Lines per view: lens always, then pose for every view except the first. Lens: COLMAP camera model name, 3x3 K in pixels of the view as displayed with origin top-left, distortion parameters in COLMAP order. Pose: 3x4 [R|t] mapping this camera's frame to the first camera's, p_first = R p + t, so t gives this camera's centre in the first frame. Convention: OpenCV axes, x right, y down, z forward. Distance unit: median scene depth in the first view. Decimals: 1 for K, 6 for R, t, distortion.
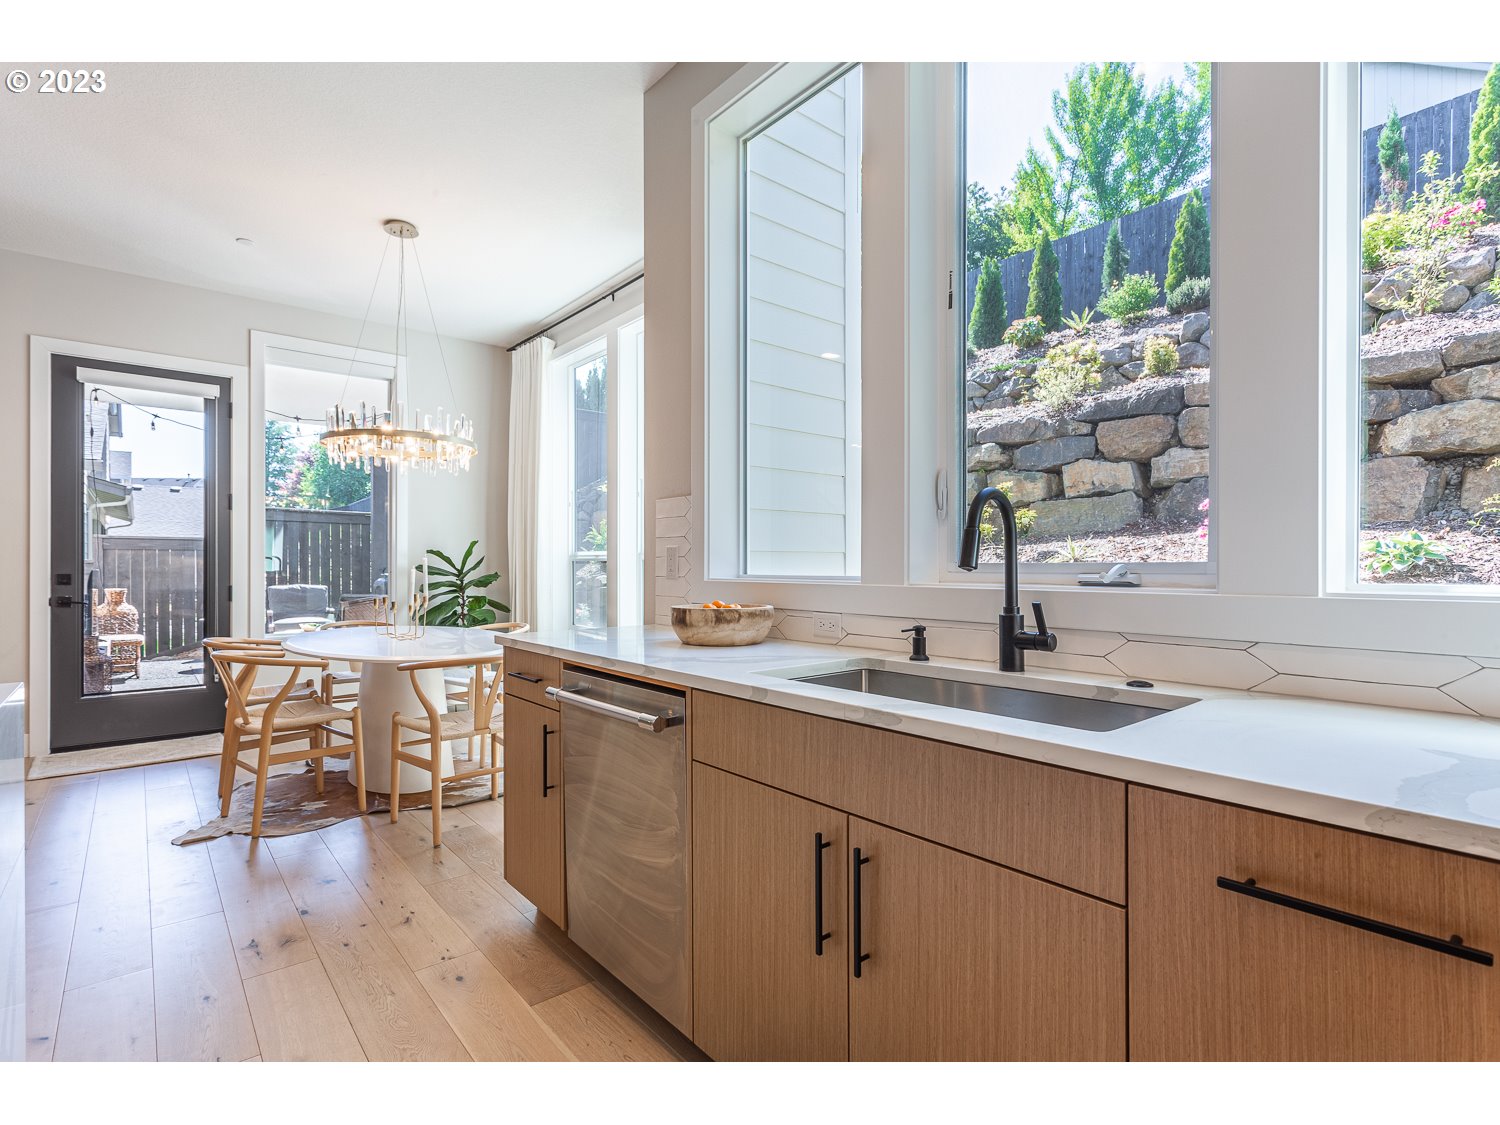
lens RADIAL K [[729.4, 0, 744.4], [0, 729.4, 569.2], [0, 0, 1]] dist [-0.001996, 0.000161]
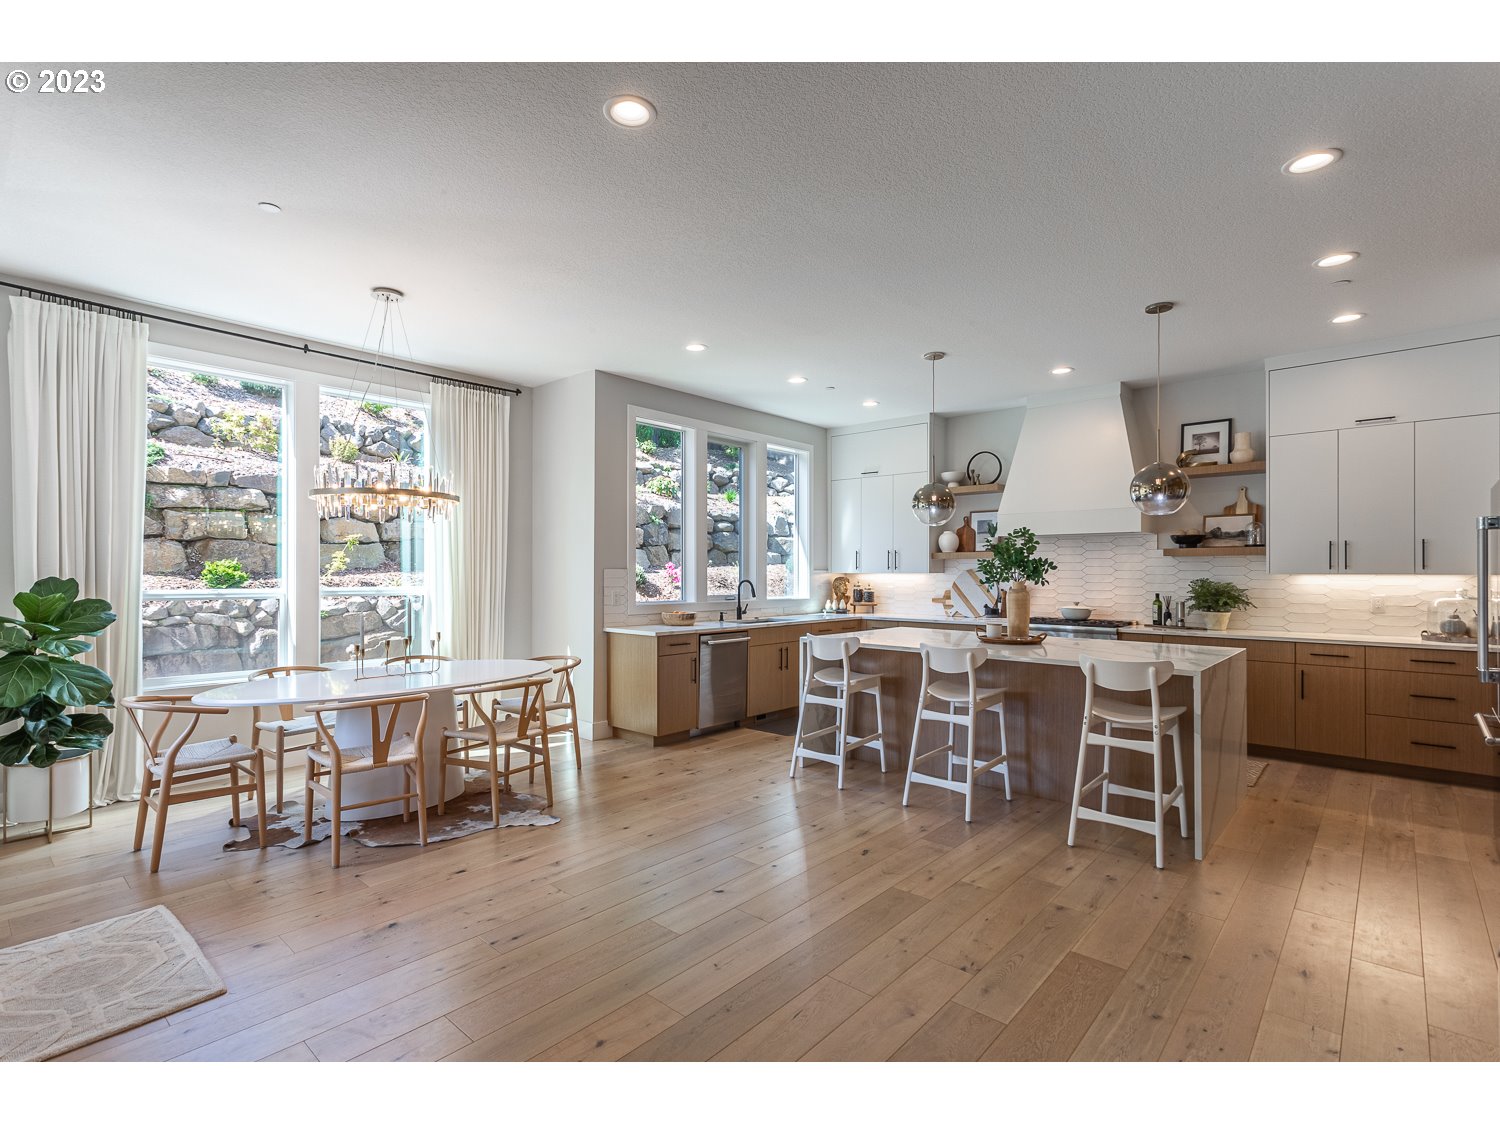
lens RADIAL K [[721.9, 0, 749.6], [0, 721.9, 564.6], [0, 0, 1]] dist [-0.005381, -0.000176]
pose [[-0.146791, 0.008608, 0.989130, -1.927628], [0.003316, 0.999961, -0.008210, -0.078173], [-0.989162, 0.002075, -0.146814, 0.752855]]
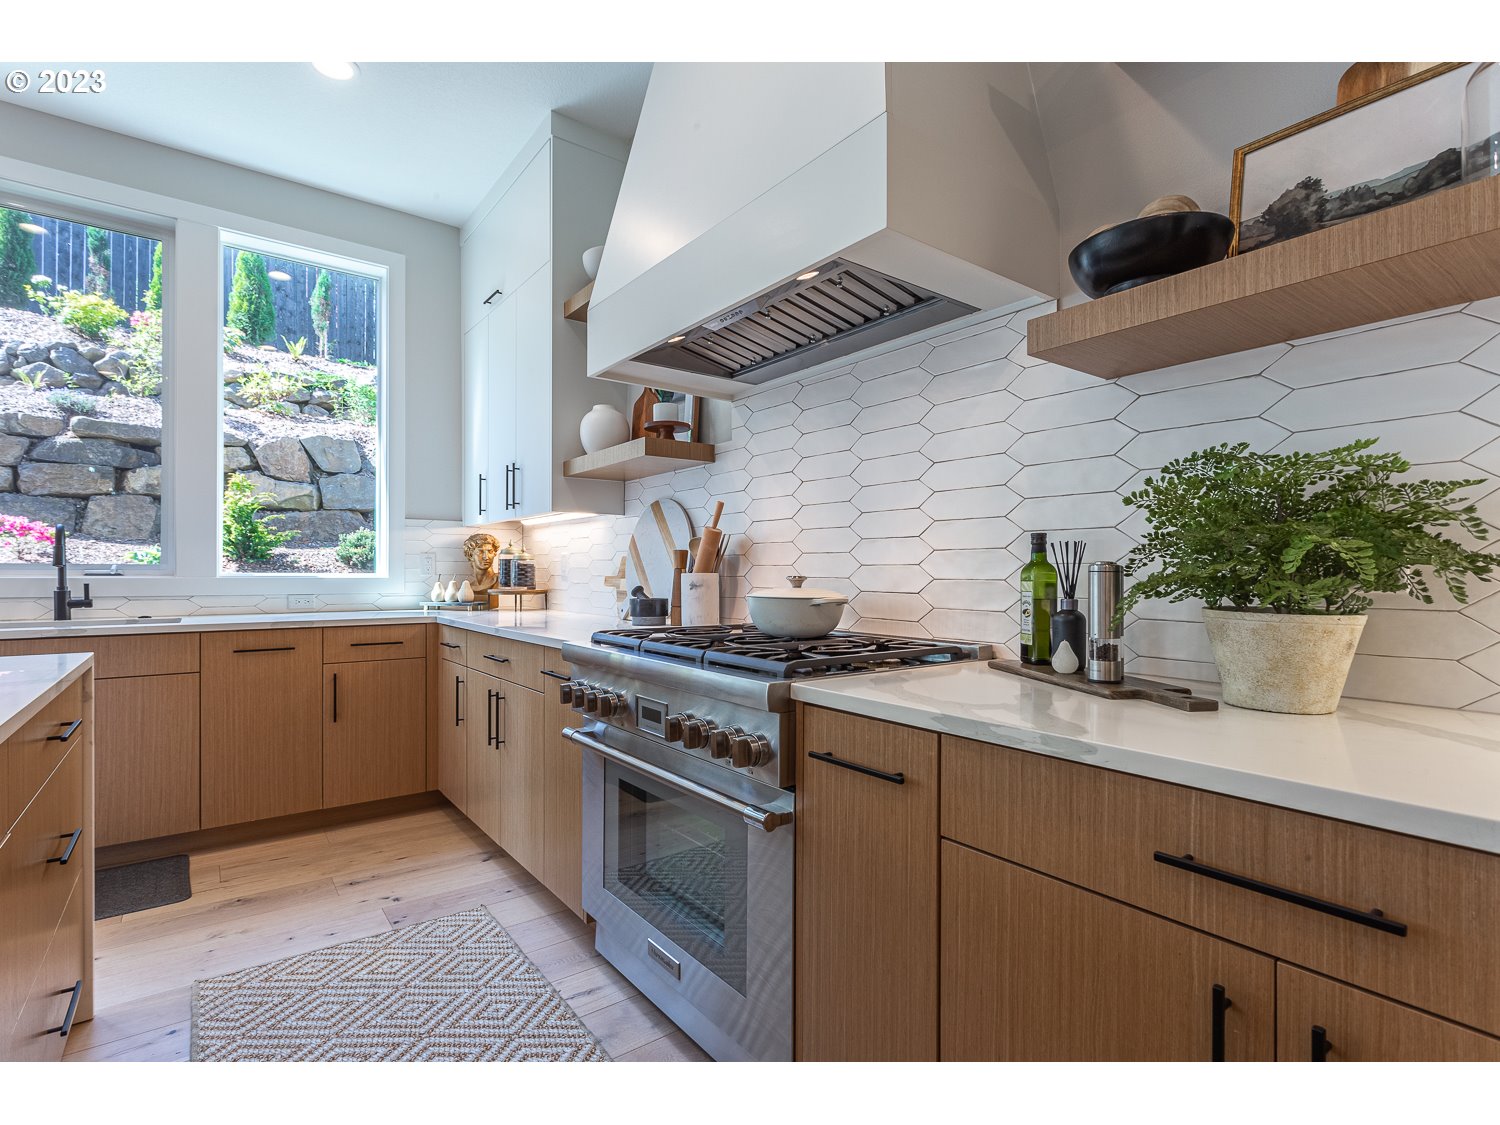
lens RADIAL K [[729.4, 0, 746.1], [0, 729.4, 568.6], [0, 0, 1]] dist [-0.001996, 0.000161]
pose [[0.054452, 0.003673, 0.998510, -0.682165], [0.004175, 0.999984, -0.003906, 0.008564], [-0.998508, 0.004382, 0.054436, -0.422341]]
